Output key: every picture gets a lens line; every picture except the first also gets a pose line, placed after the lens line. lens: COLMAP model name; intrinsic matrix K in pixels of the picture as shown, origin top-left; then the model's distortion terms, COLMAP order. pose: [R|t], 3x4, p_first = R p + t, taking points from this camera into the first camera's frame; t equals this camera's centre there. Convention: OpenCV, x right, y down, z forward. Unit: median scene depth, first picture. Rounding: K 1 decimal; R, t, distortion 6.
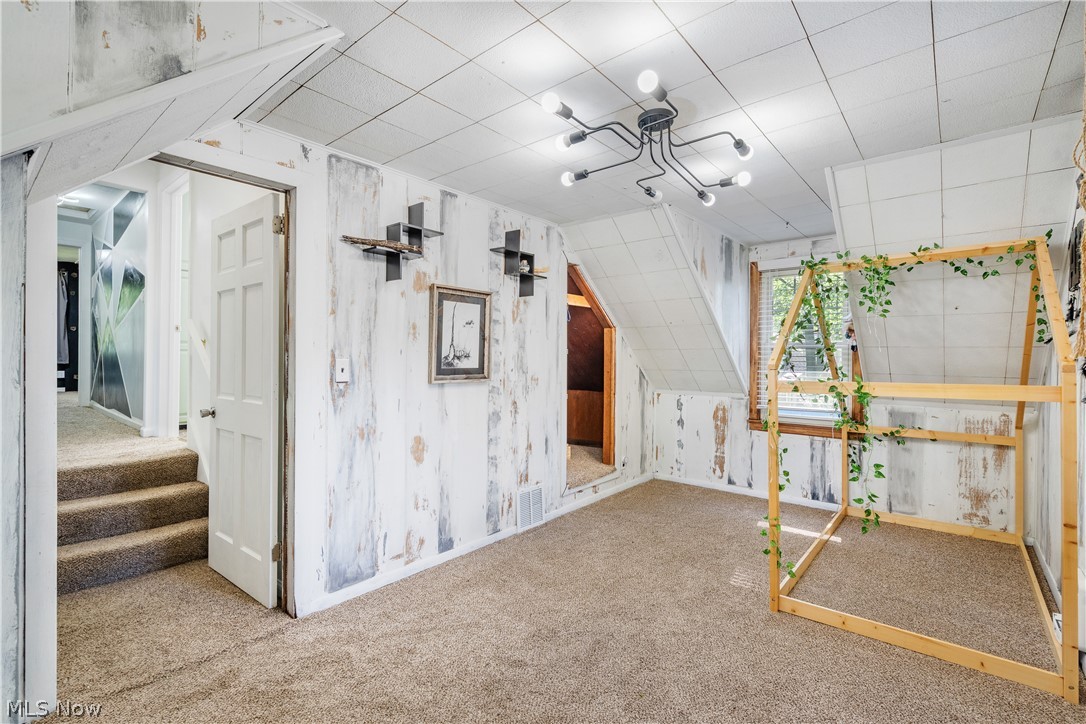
lens RADIAL K [[498.1, 0, 541.7], [0, 498.1, 355.0], [0, 0, 1]] dist [0.003036, 0.000358]
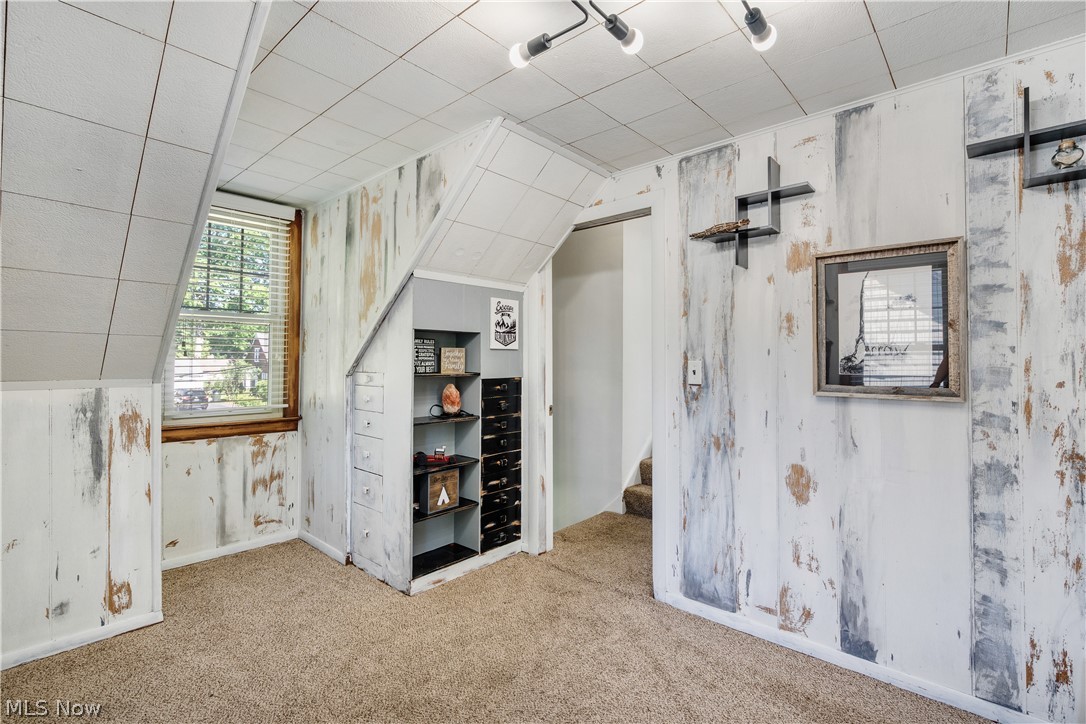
lens RADIAL K [[498.1, 0, 541.7], [0, 498.1, 355.0], [0, 0, 1]] dist [0.003036, 0.000358]
pose [[-0.023423, -0.023731, -0.999444, 0.505451], [-0.002212, 0.999717, -0.023686, 0.017731], [0.999723, 0.001656, -0.023468, 0.636630]]
